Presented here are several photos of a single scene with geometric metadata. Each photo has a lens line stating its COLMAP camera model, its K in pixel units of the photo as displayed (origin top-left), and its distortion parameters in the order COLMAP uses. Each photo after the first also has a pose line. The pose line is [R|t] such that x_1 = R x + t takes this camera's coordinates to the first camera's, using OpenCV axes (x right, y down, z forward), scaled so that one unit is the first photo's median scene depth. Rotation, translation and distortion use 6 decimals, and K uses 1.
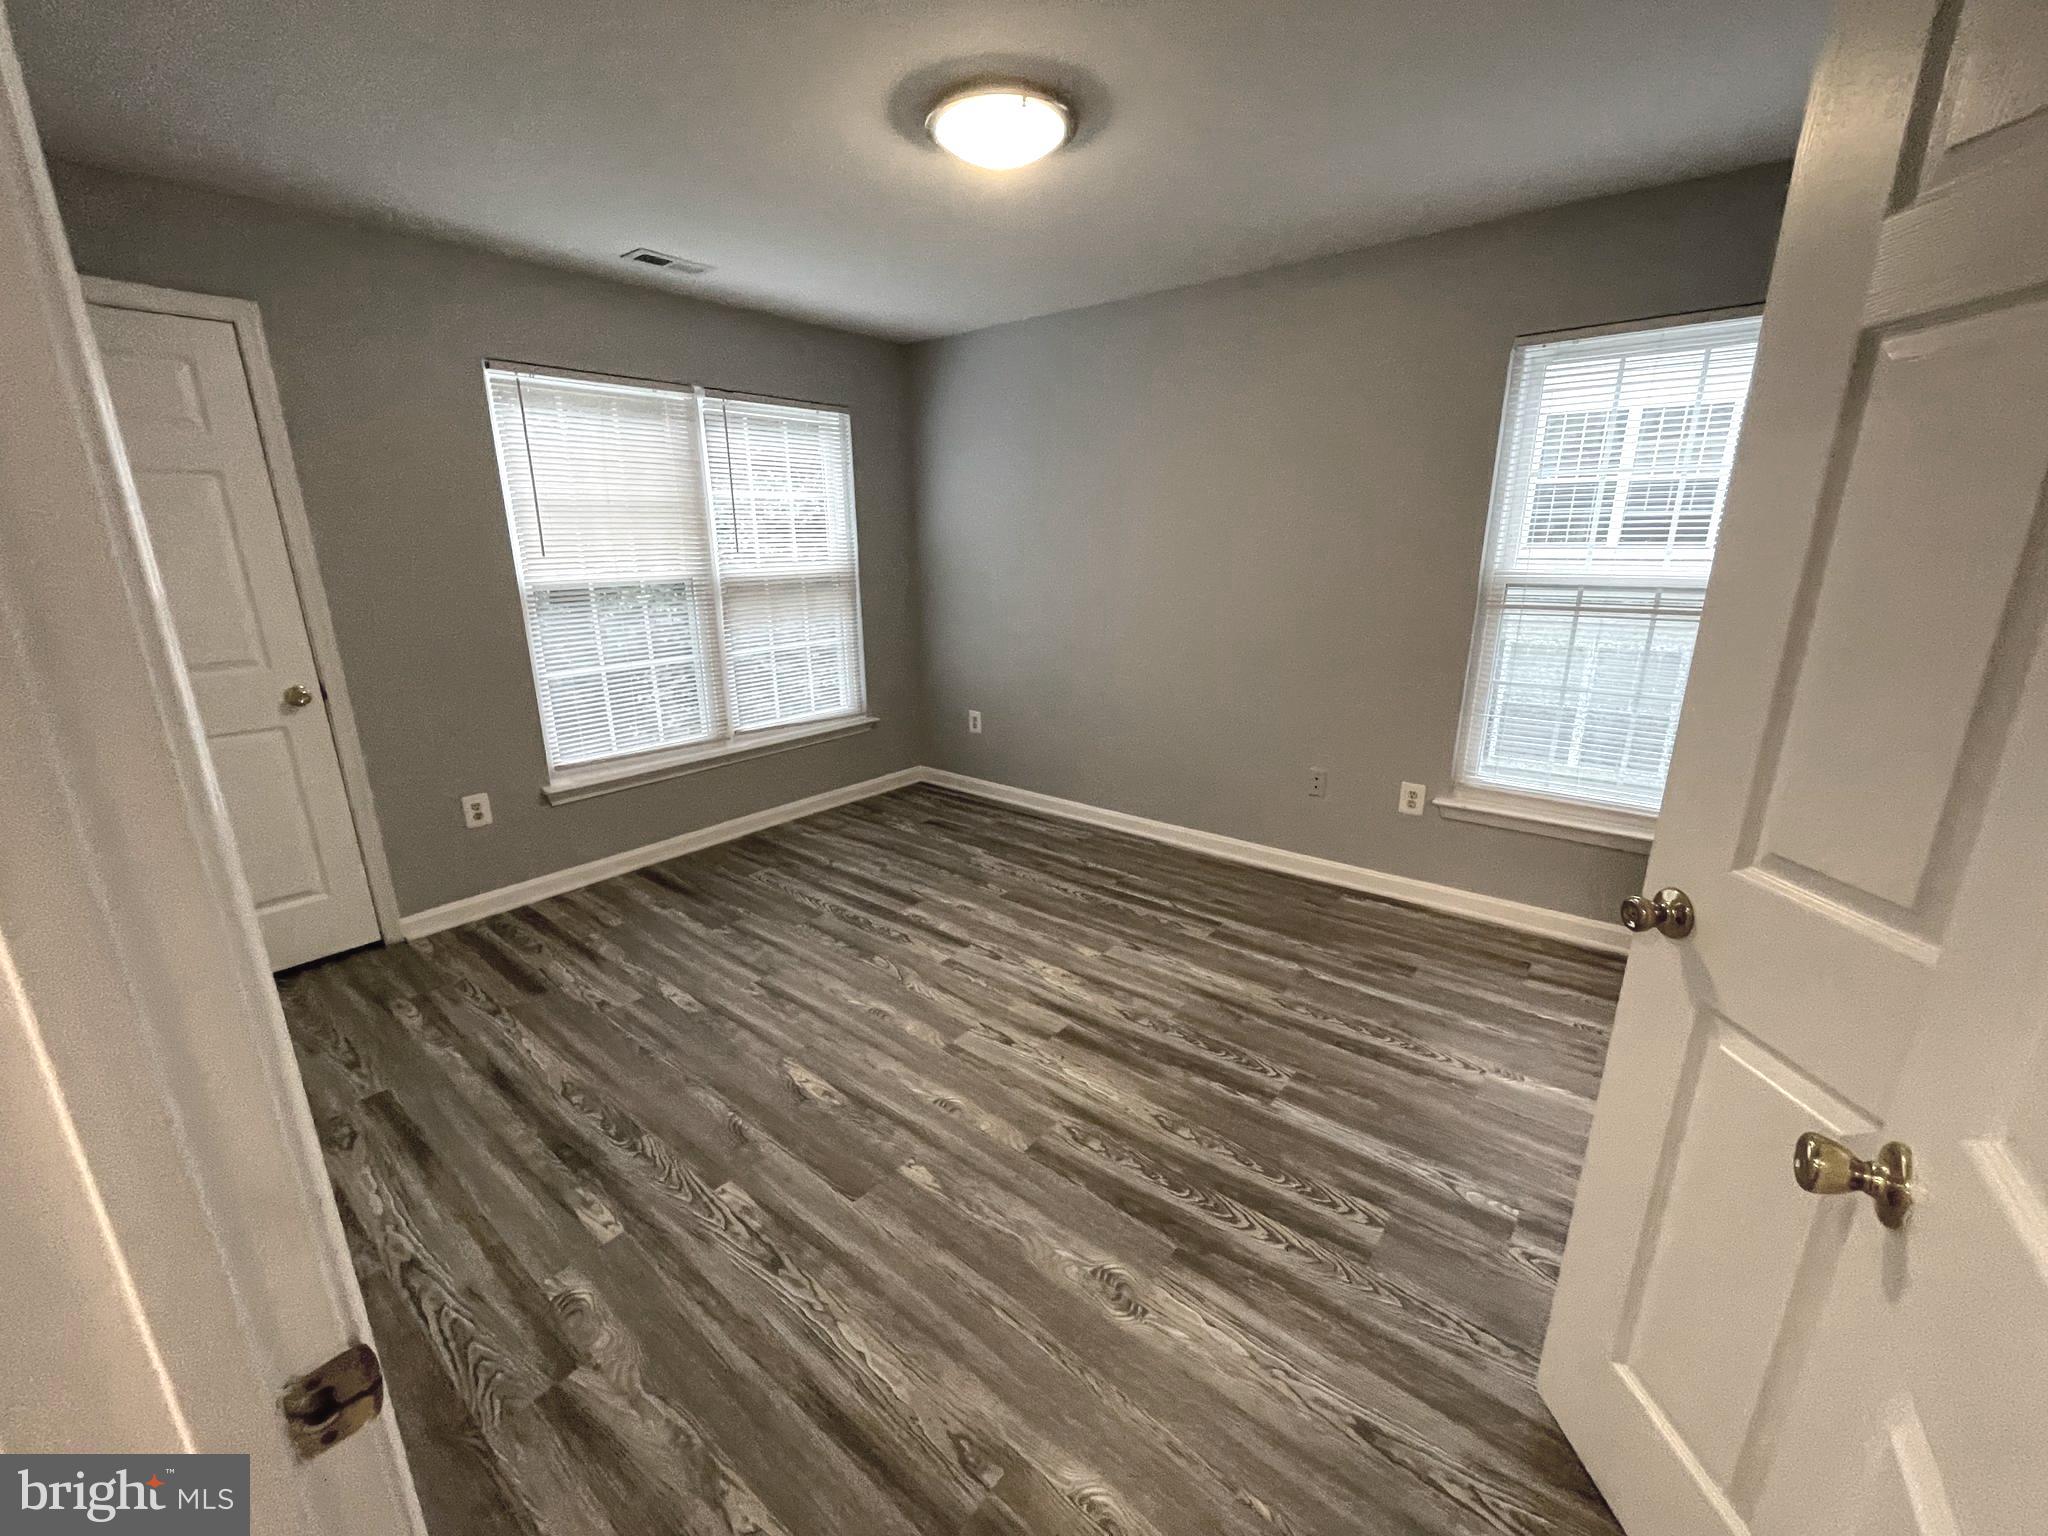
lens RADIAL K [[829.0, 0, 1019.7], [0, 829.0, 773.4], [0, 0, 1]] dist [-0.001724, -0.000796]
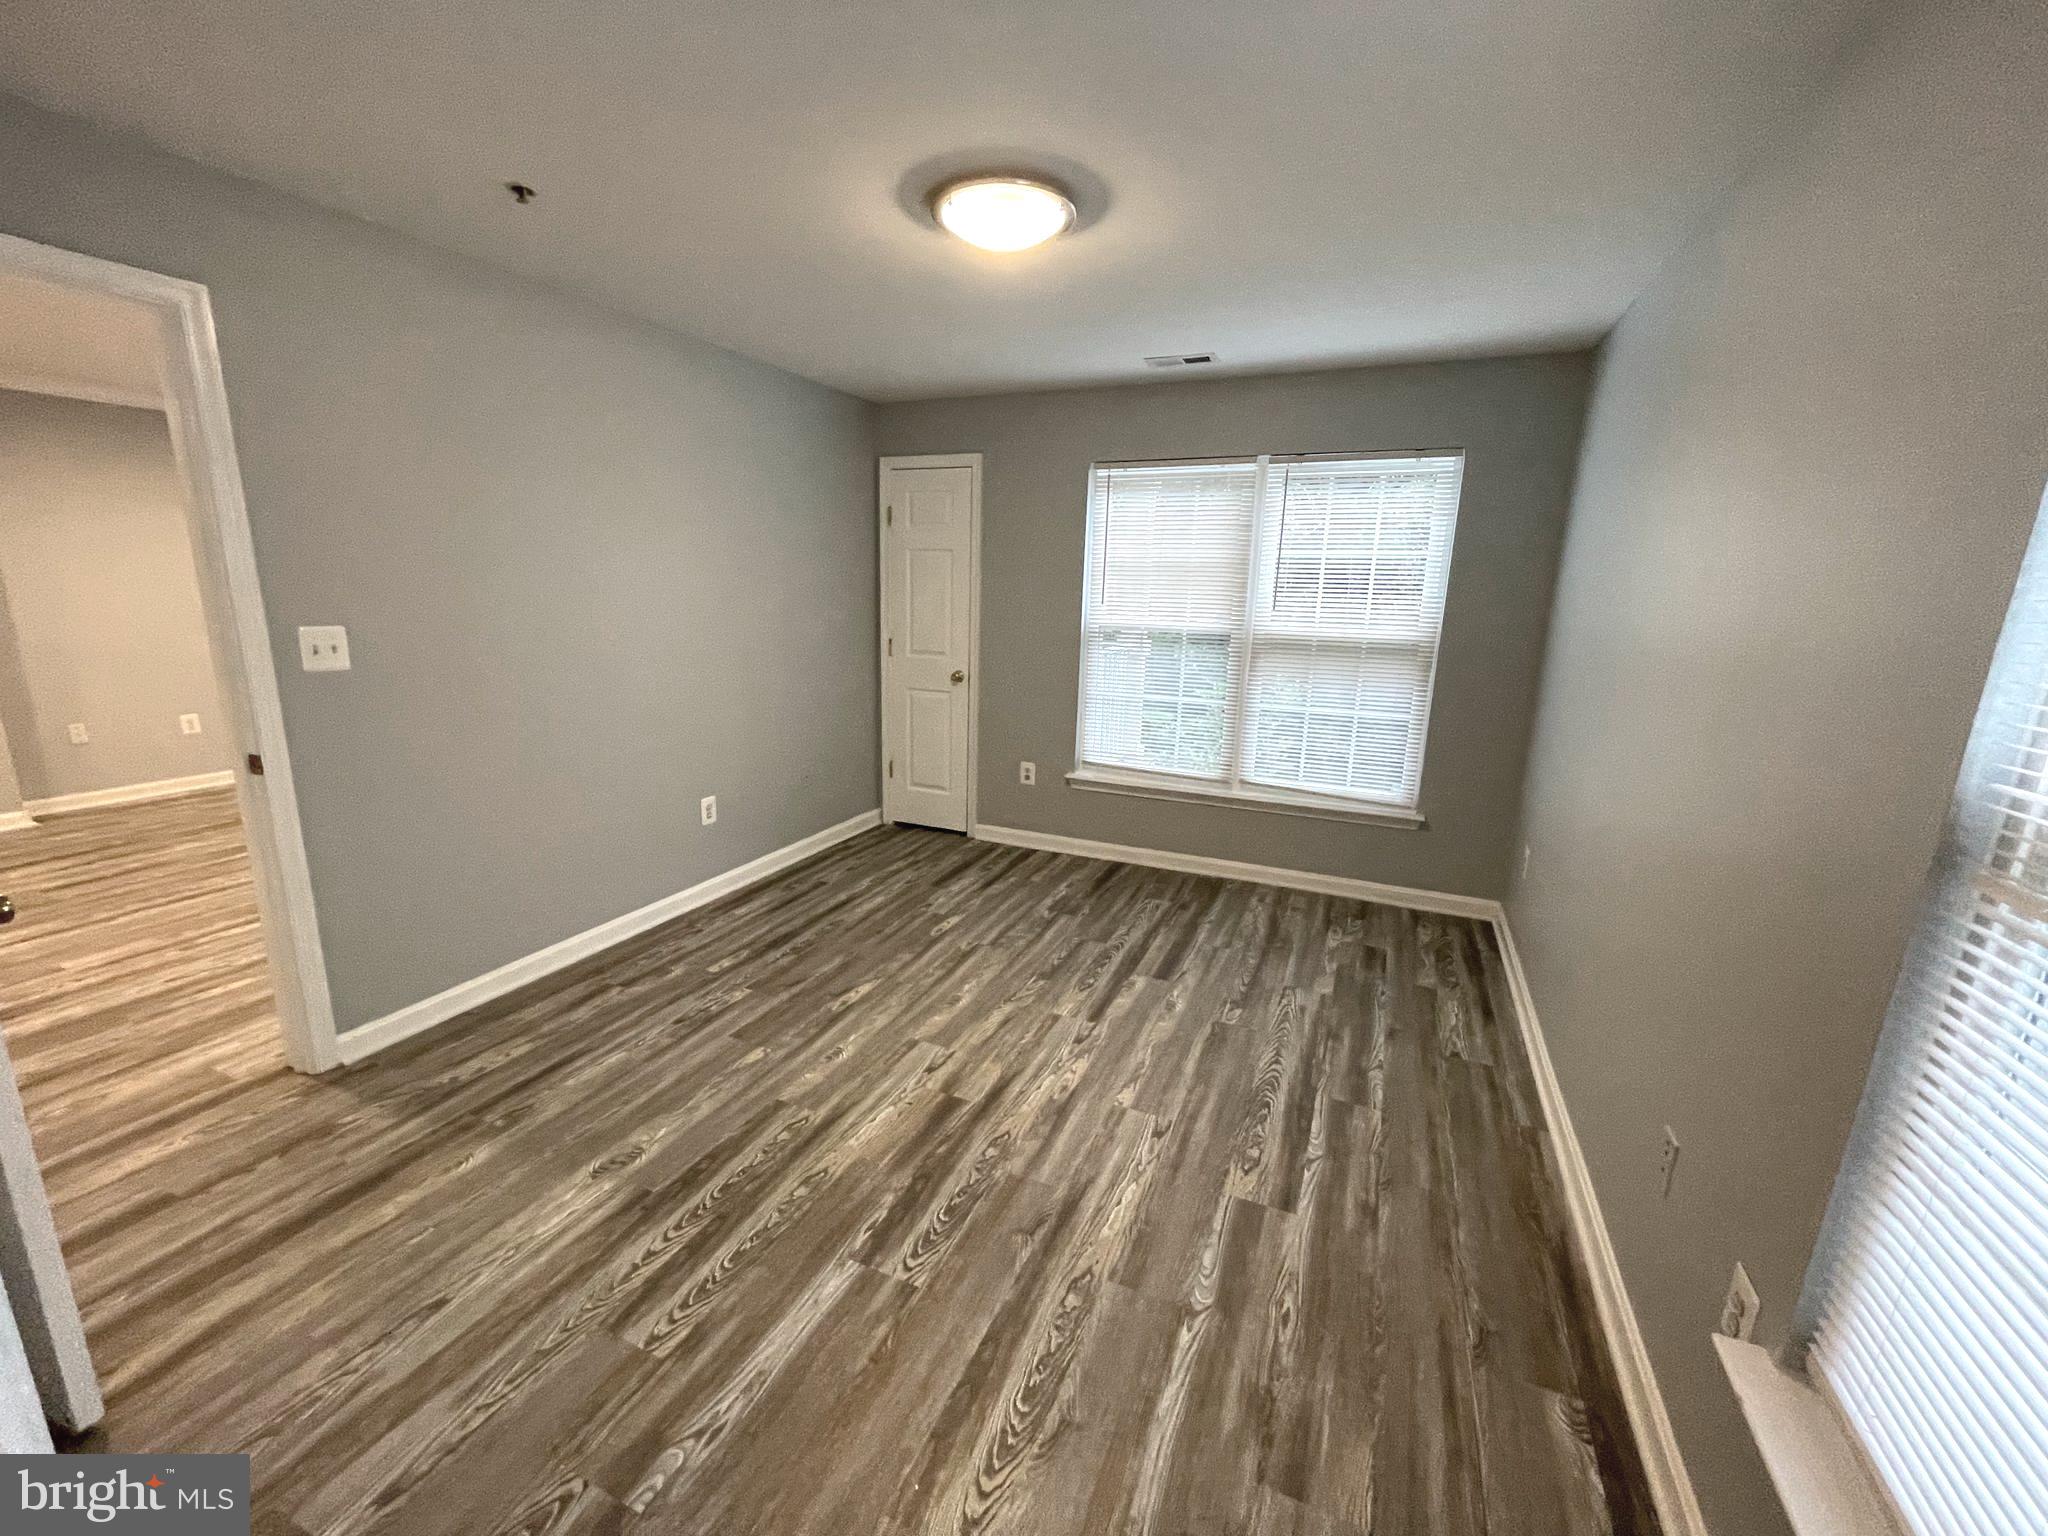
lens RADIAL K [[829.0, 0, 1019.7], [0, 829.0, 773.4], [0, 0, 1]] dist [-0.001724, -0.000796]
pose [[0.263805, 0.229494, -0.936877, 0.808050], [-0.290142, 0.945182, 0.149830, -0.194214], [0.919905, 0.232302, 0.315930, 0.610921]]
